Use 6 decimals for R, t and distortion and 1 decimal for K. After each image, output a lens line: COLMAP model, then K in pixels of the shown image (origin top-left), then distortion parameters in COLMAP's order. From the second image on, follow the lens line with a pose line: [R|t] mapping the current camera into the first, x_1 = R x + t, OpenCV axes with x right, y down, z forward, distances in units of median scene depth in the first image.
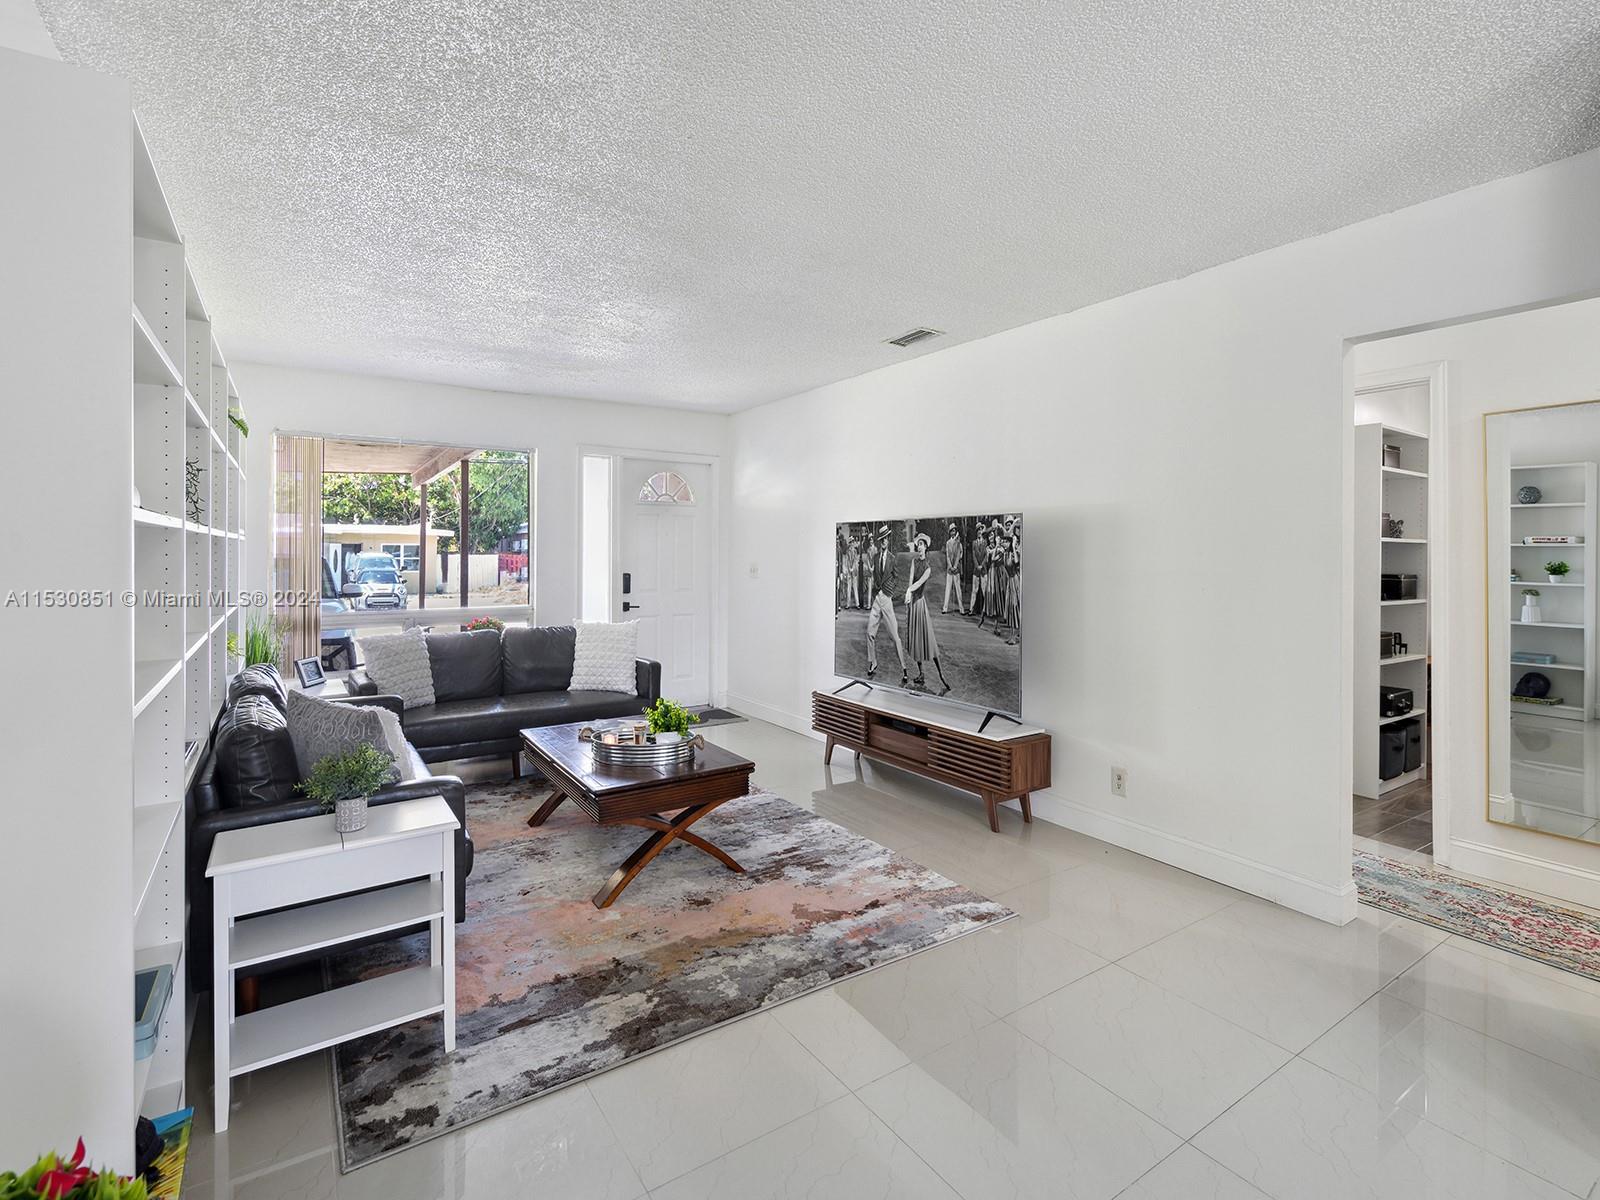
lens RADIAL K [[746.9, 0, 781.2], [0, 746.9, 551.5], [0, 0, 1]] dist [-0.010733, 0.002997]
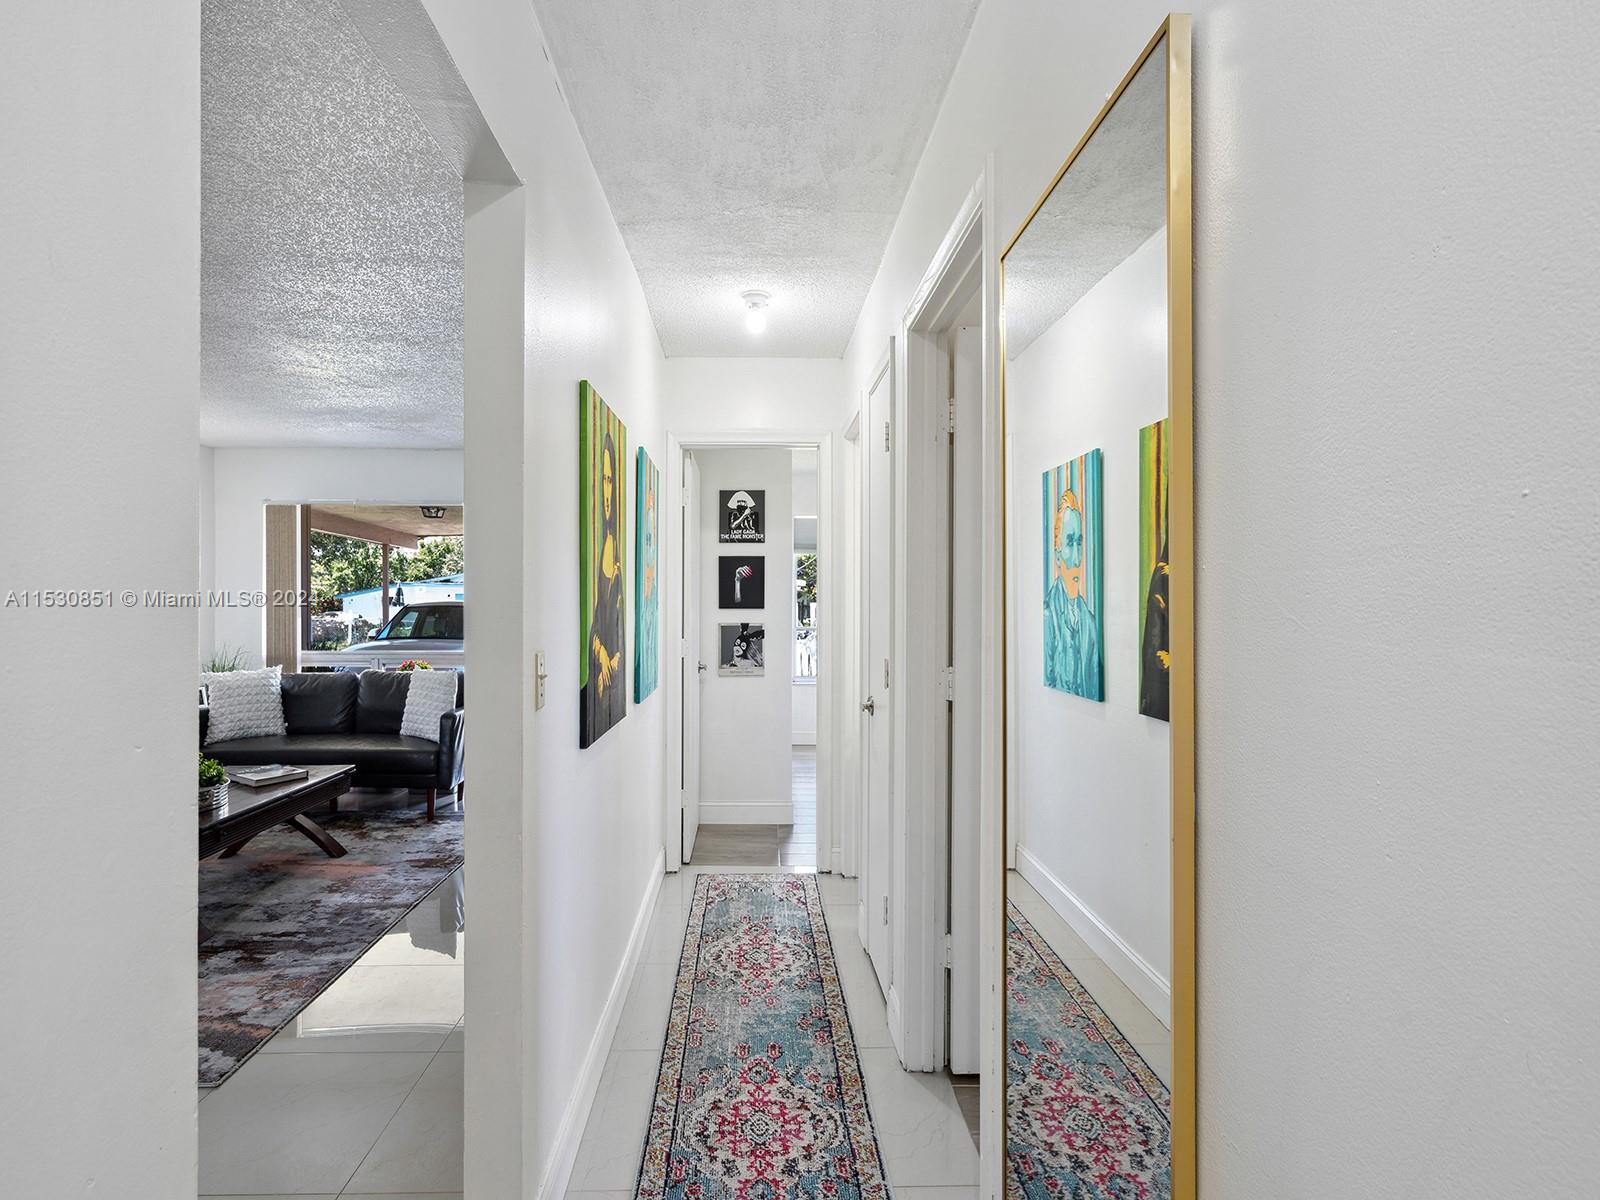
lens RADIAL K [[746.9, 0, 790.9], [0, 746.9, 599.4], [0, 0, 1]] dist [-0.010733, 0.002997]
pose [[0.865594, 0.000255, -0.500746, 0.890037], [-0.000889, 0.999999, -0.001028, 0.000151], [0.500746, 0.001335, 0.865593, 0.483643]]
